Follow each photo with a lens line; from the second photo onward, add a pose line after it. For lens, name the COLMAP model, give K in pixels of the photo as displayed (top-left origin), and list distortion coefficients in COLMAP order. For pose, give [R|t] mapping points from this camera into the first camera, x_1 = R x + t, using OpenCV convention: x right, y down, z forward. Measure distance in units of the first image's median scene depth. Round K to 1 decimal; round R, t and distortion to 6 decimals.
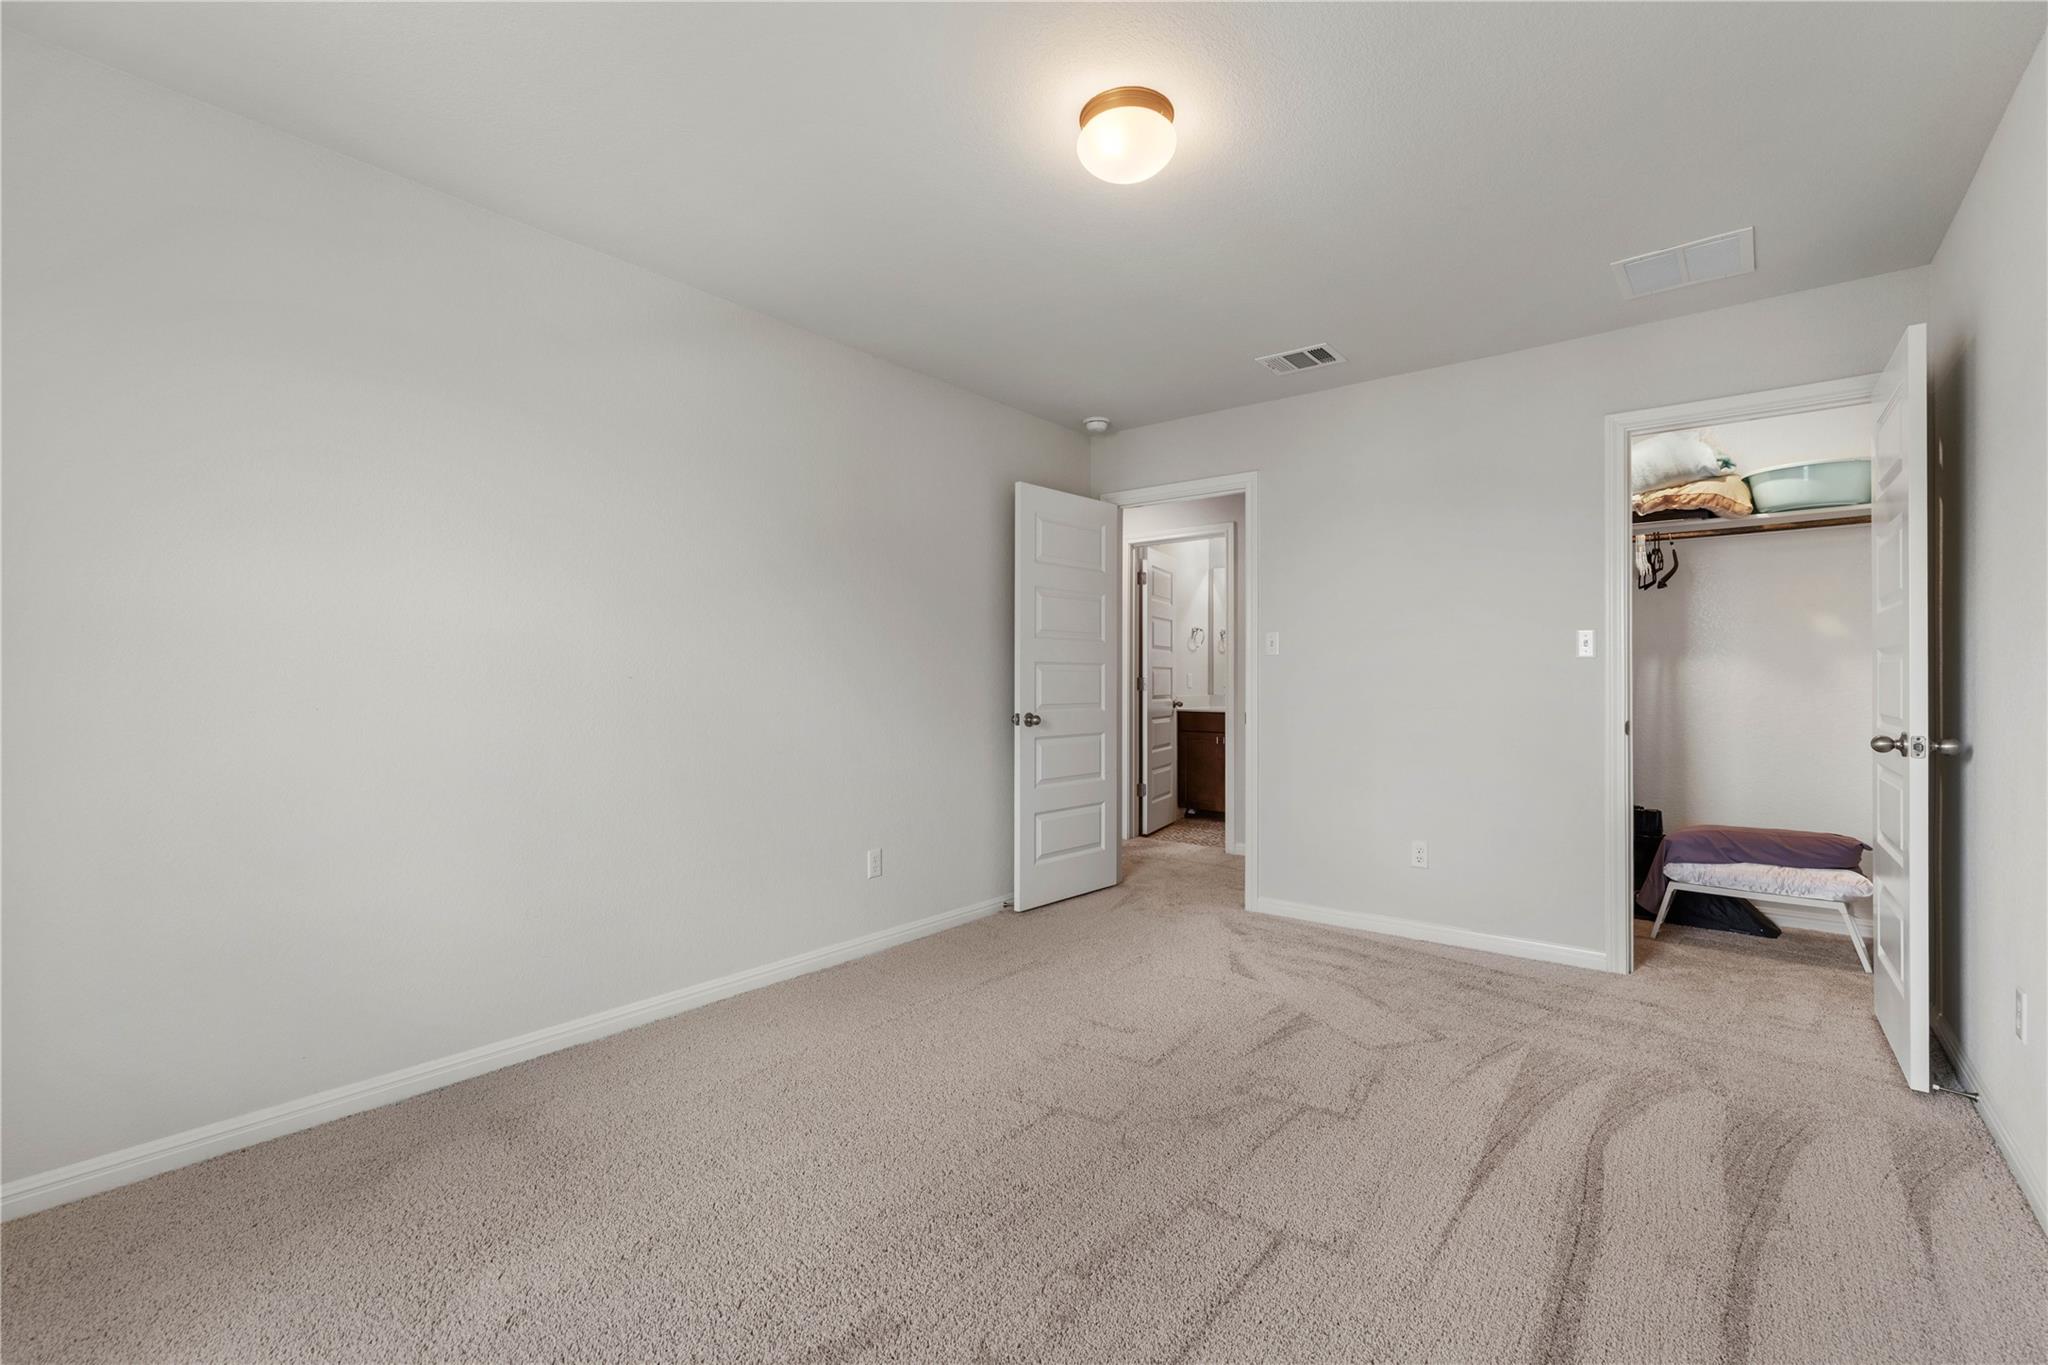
lens RADIAL K [[886.5, 0, 1031.3], [0, 886.5, 675.8], [0, 0, 1]] dist [0.001765, 0.000212]
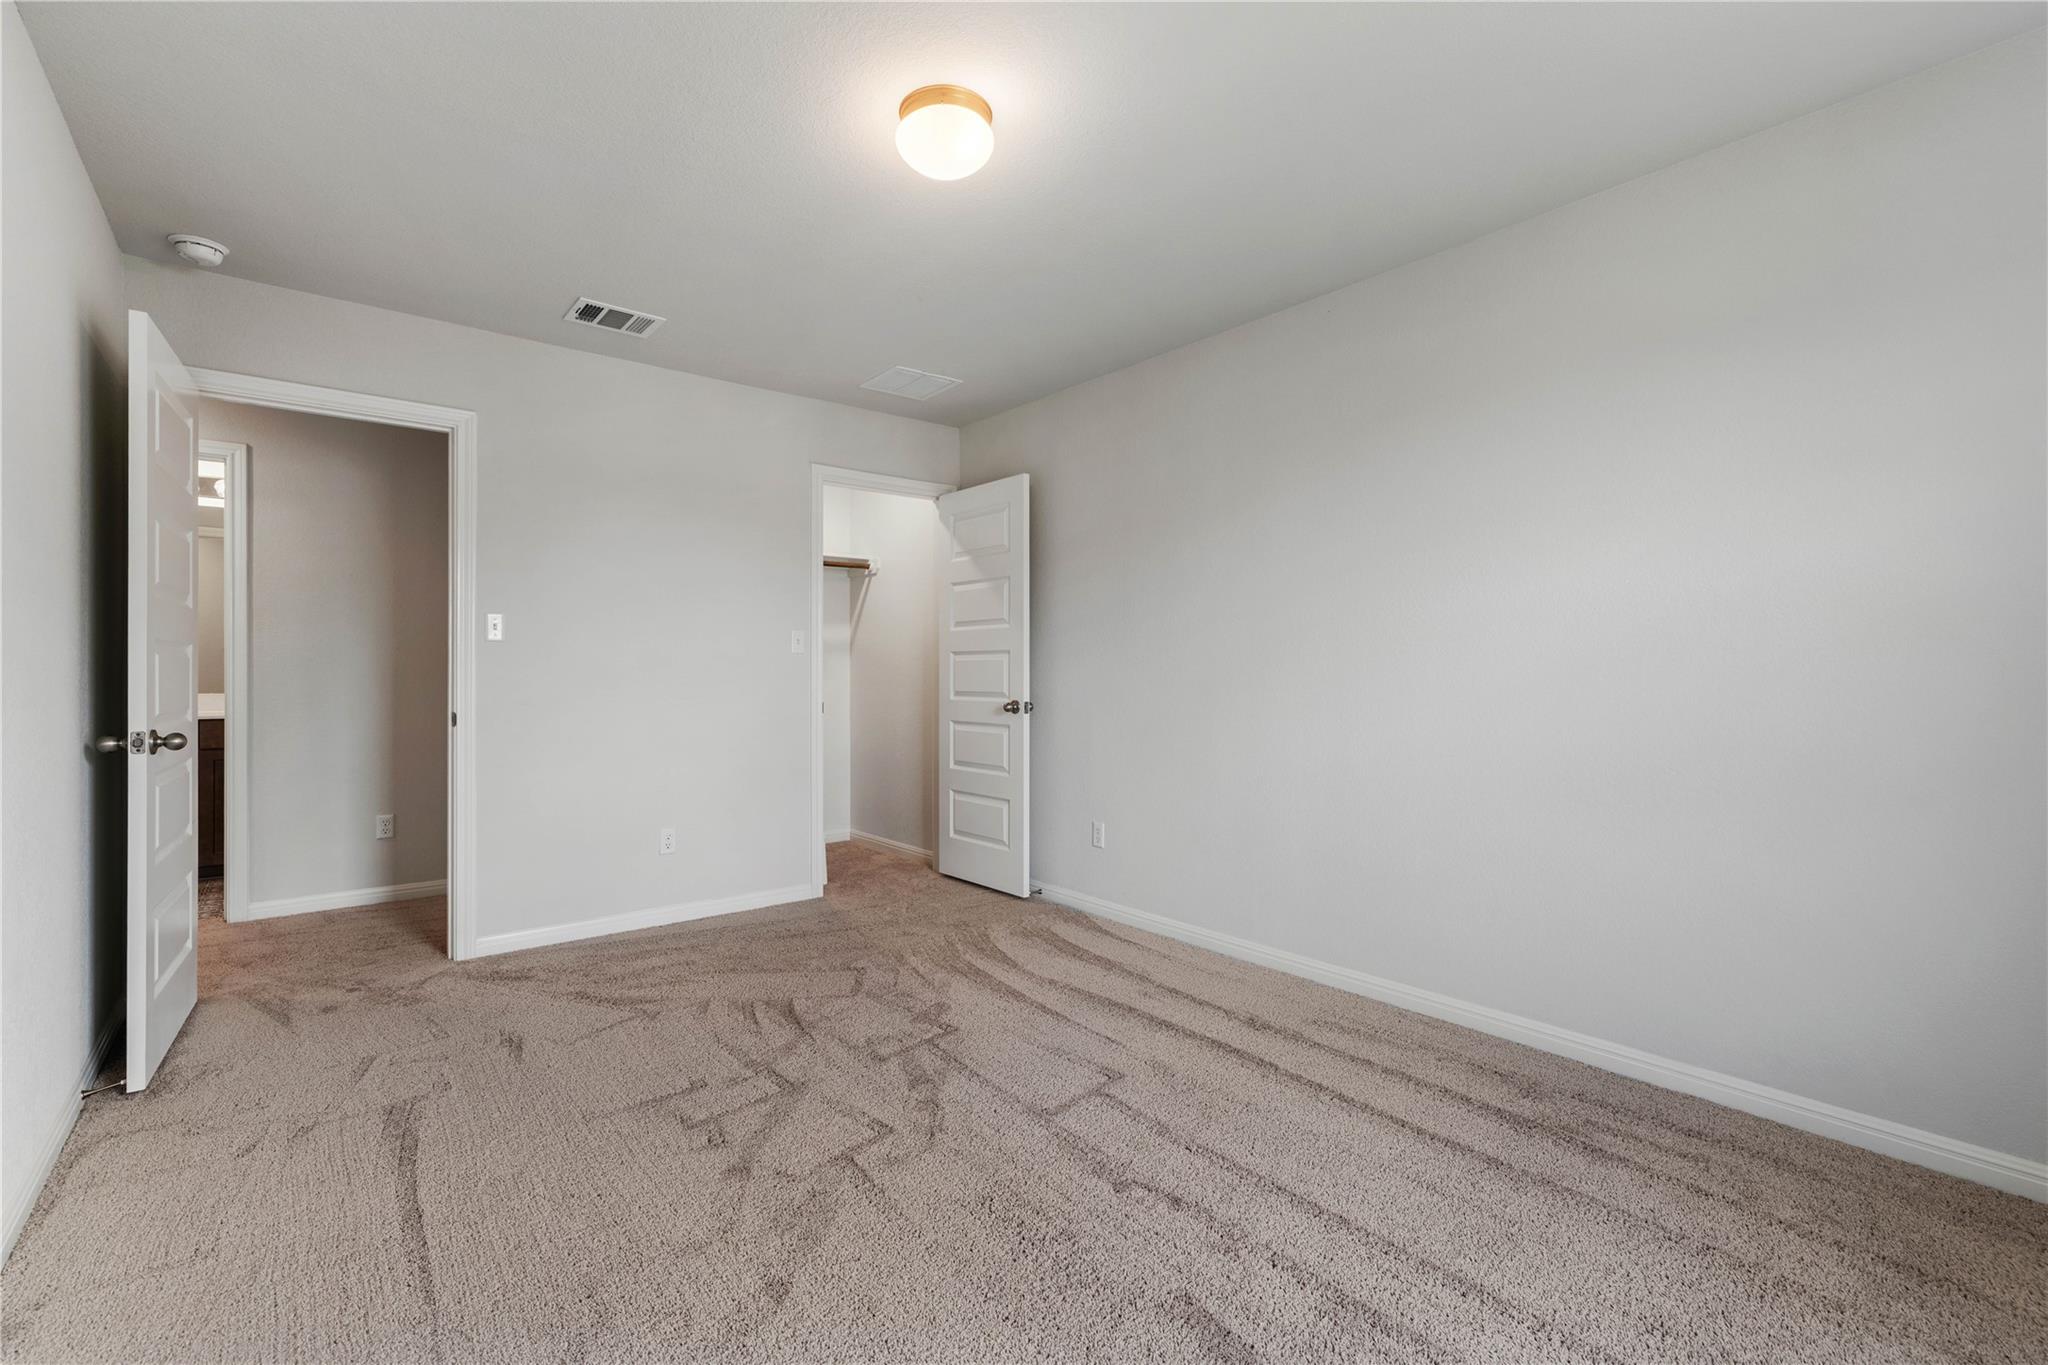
lens RADIAL K [[886.5, 0, 1031.3], [0, 886.5, 675.8], [0, 0, 1]] dist [0.001765, 0.000212]
pose [[0.213852, -0.010505, 0.976810, -0.477373], [-0.008952, 0.999879, 0.012713, -0.006970], [-0.976825, -0.011463, 0.213732, 0.372678]]
